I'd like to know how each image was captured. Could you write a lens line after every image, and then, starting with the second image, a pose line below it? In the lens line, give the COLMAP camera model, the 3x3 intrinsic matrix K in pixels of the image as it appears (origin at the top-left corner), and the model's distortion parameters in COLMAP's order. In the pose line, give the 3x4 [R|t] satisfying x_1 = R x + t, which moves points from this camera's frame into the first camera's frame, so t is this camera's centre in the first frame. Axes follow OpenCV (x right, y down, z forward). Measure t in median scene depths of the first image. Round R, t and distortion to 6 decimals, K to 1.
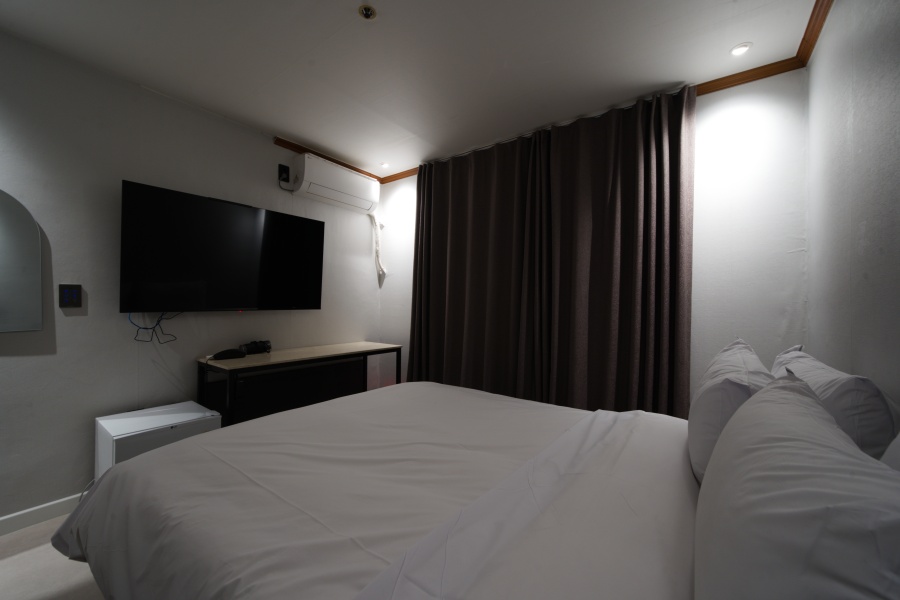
lens RADIAL K [[355.4, 0, 450.0], [0, 355.4, 300.0], [0, 0, 1]] dist [-0.000997, -0.000170]
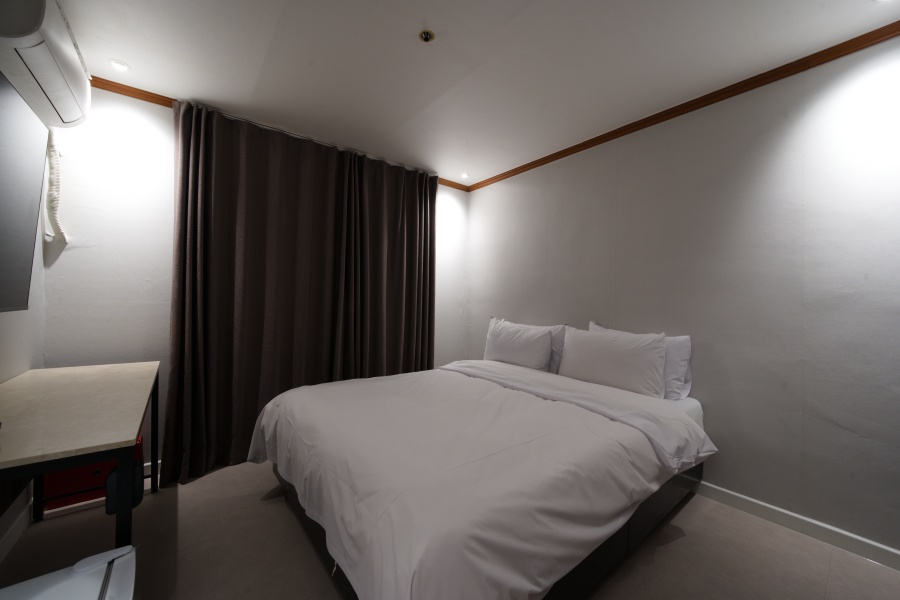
lens RADIAL K [[338.9, 0, 450.0], [0, 338.9, 300.0], [0, 0, 1]] dist [0.000158, 0.000021]
pose [[0.268331, 0.001720, 0.963325, -0.735182], [-0.024392, 0.999690, 0.005010, -0.002856], [-0.963018, -0.024841, 0.268290, 0.380899]]
